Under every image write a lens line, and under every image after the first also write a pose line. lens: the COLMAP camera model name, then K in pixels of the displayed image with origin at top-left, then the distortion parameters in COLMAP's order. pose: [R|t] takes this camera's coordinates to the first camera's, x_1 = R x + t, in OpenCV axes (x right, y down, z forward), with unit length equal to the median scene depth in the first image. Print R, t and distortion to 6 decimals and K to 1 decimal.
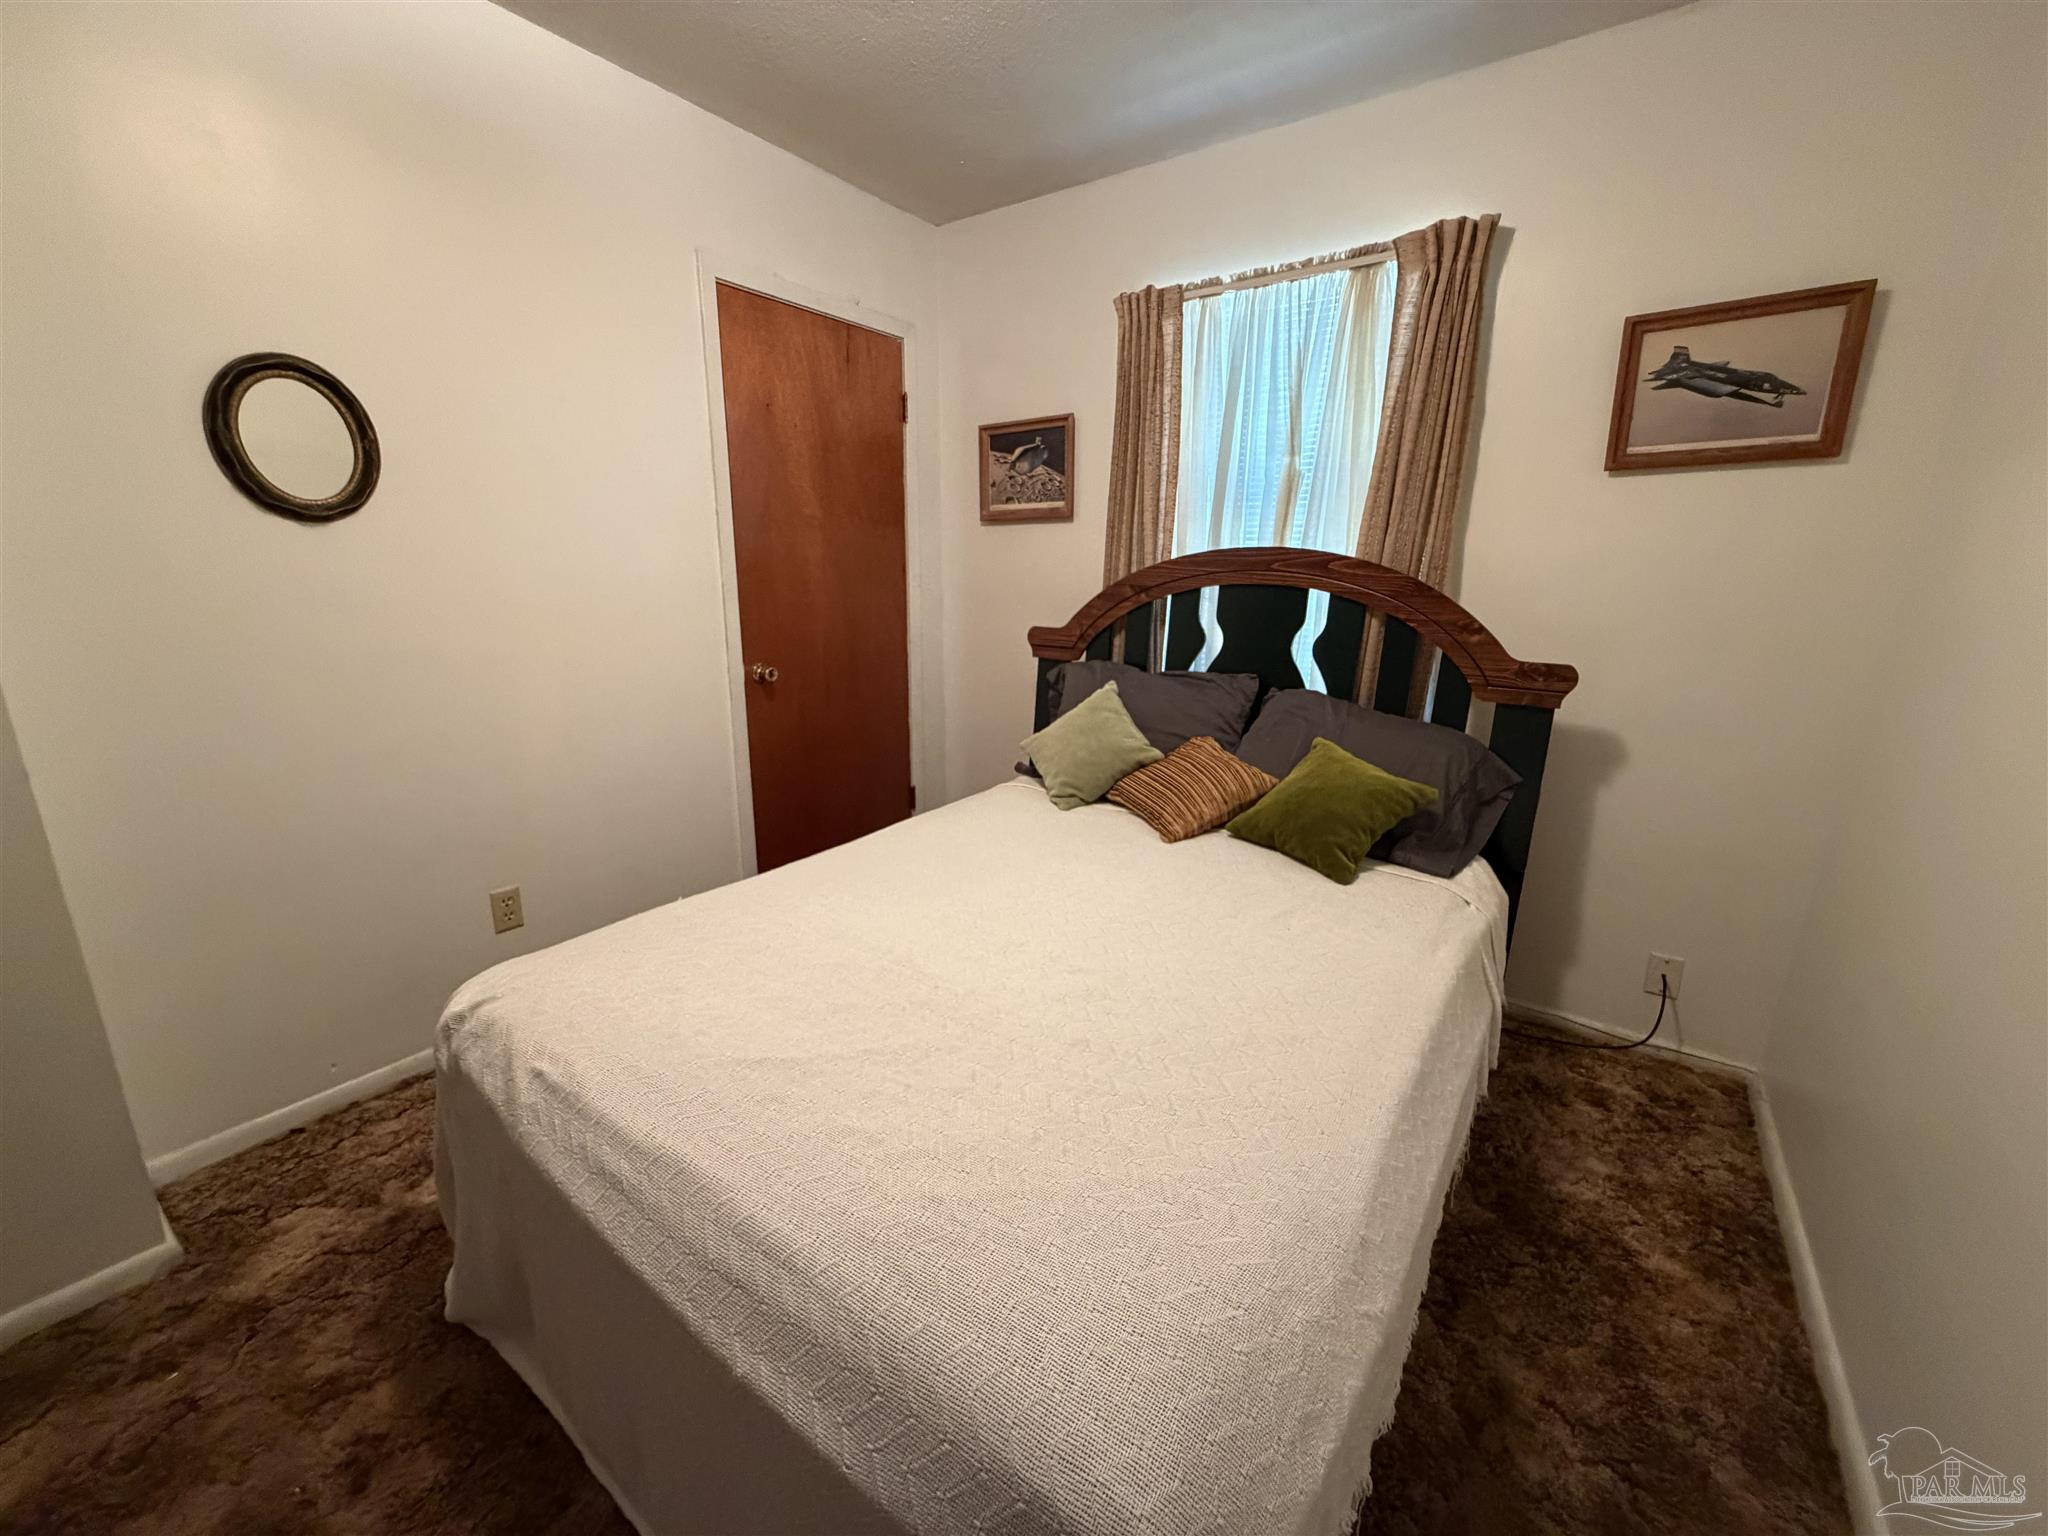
lens RADIAL K [[820.9, 0, 1020.0], [0, 820.9, 771.1], [0, 0, 1]] dist [0.001891, 0.000074]
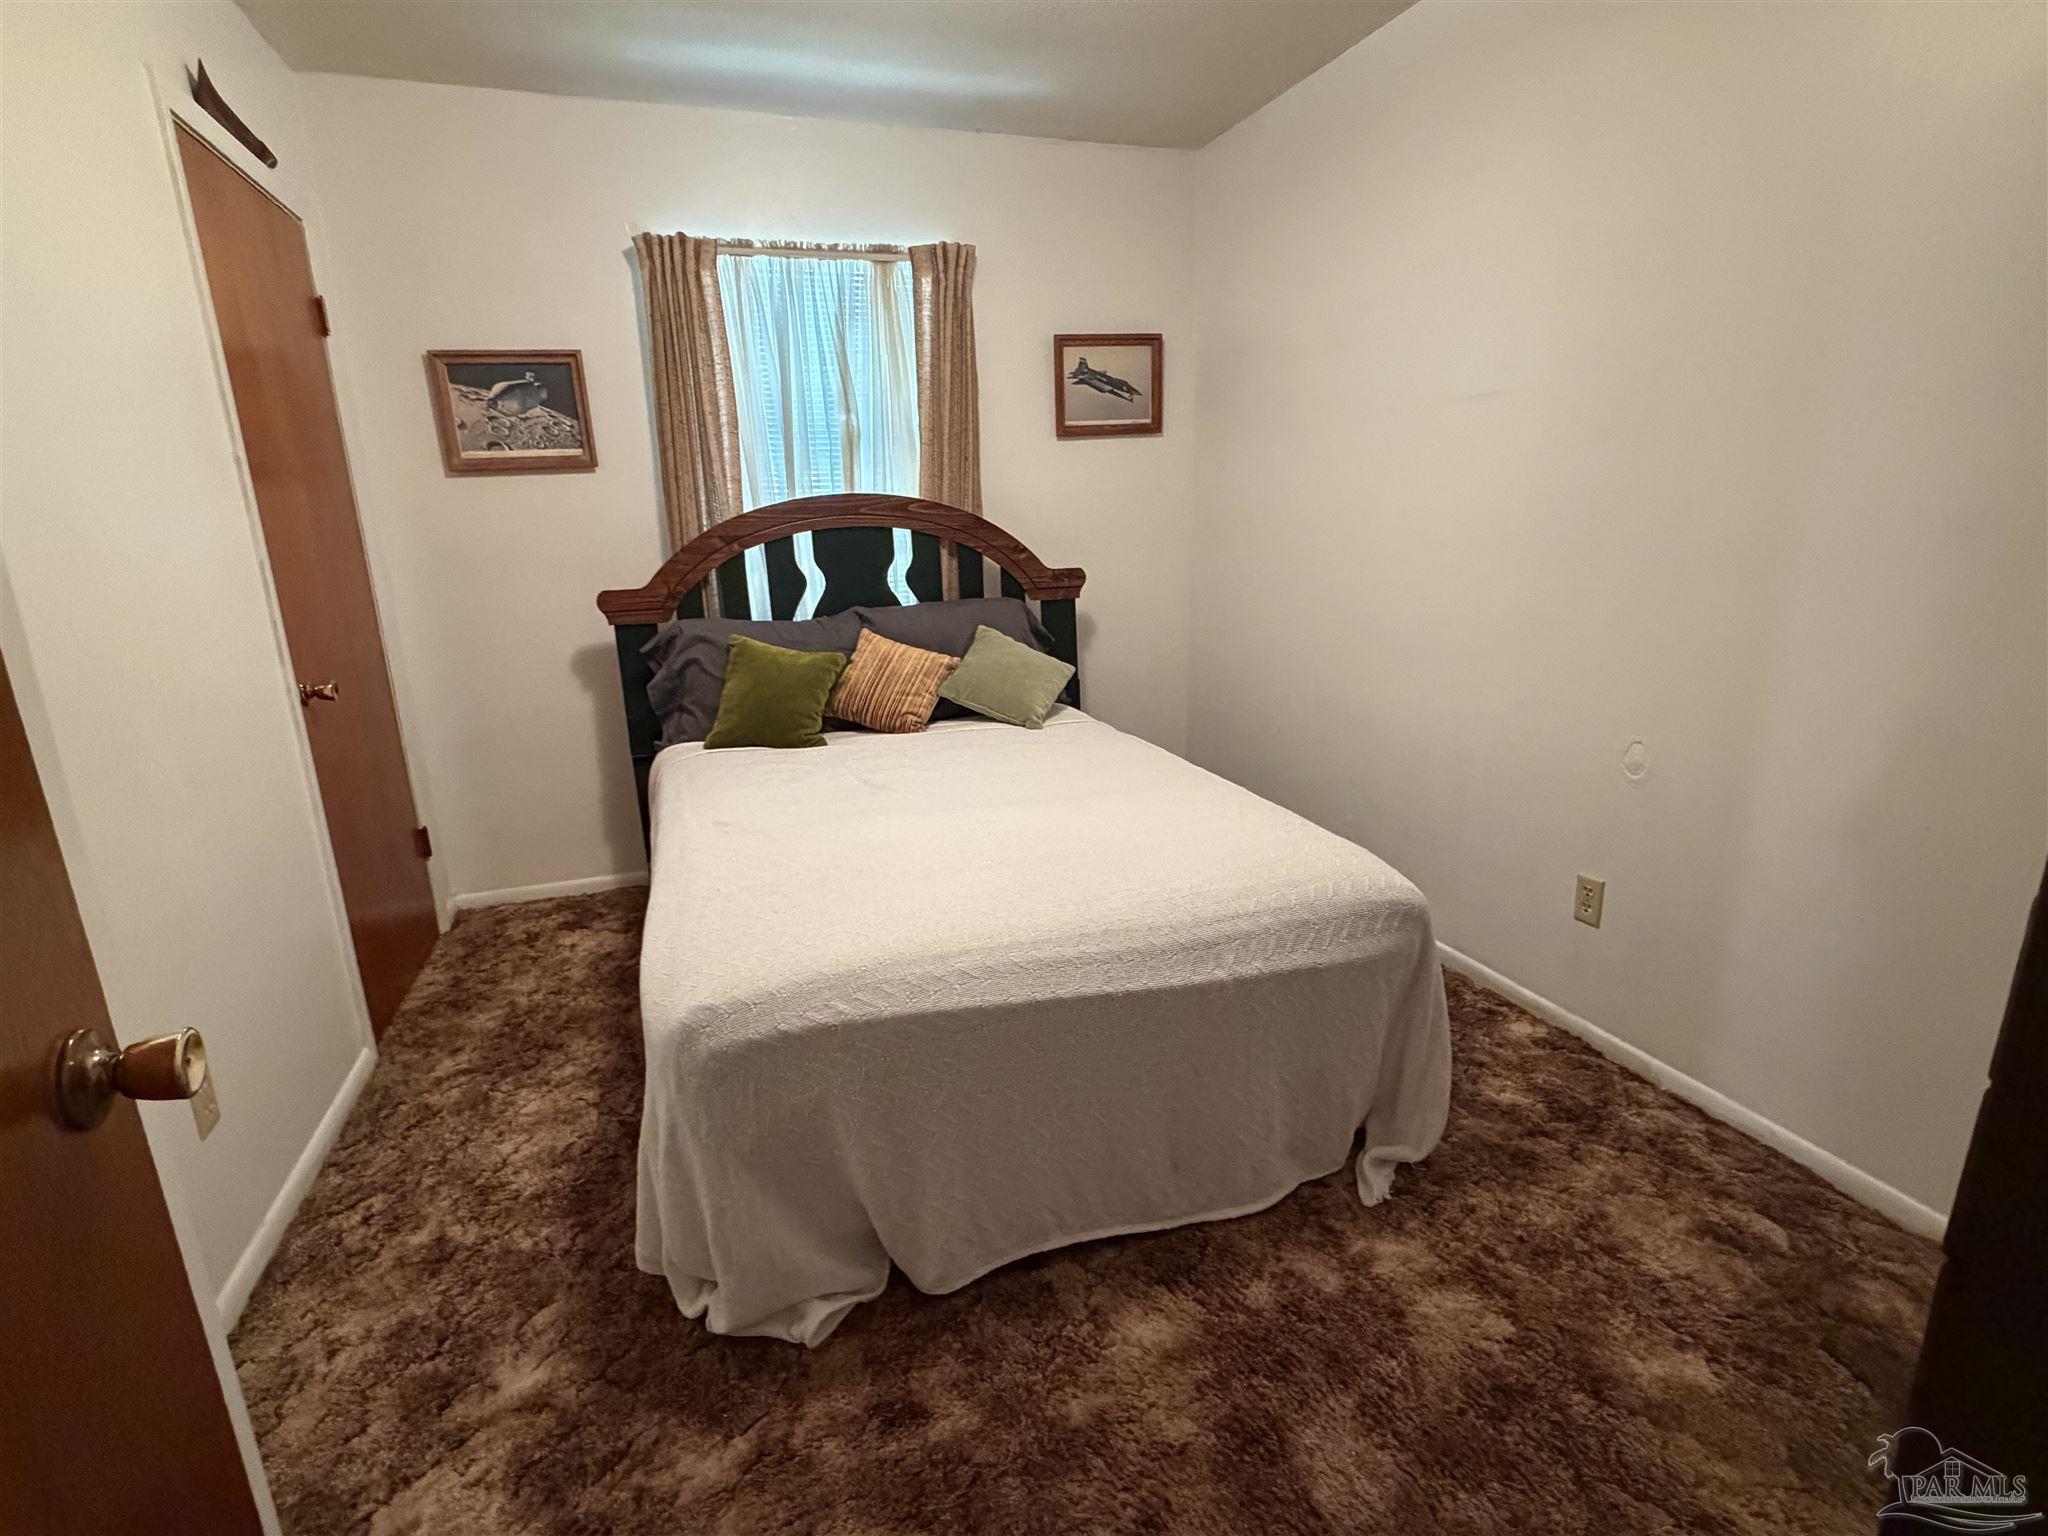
lens RADIAL K [[987.1, 0, 1029.8], [0, 987.1, 769.5], [0, 0, 1]] dist [-0.003333, -0.001454]
pose [[0.573808, -0.231961, 0.785455, -0.706929], [0.243793, 0.963954, 0.106575, 0.007247], [-0.781863, 0.130335, 0.609675, 0.035445]]
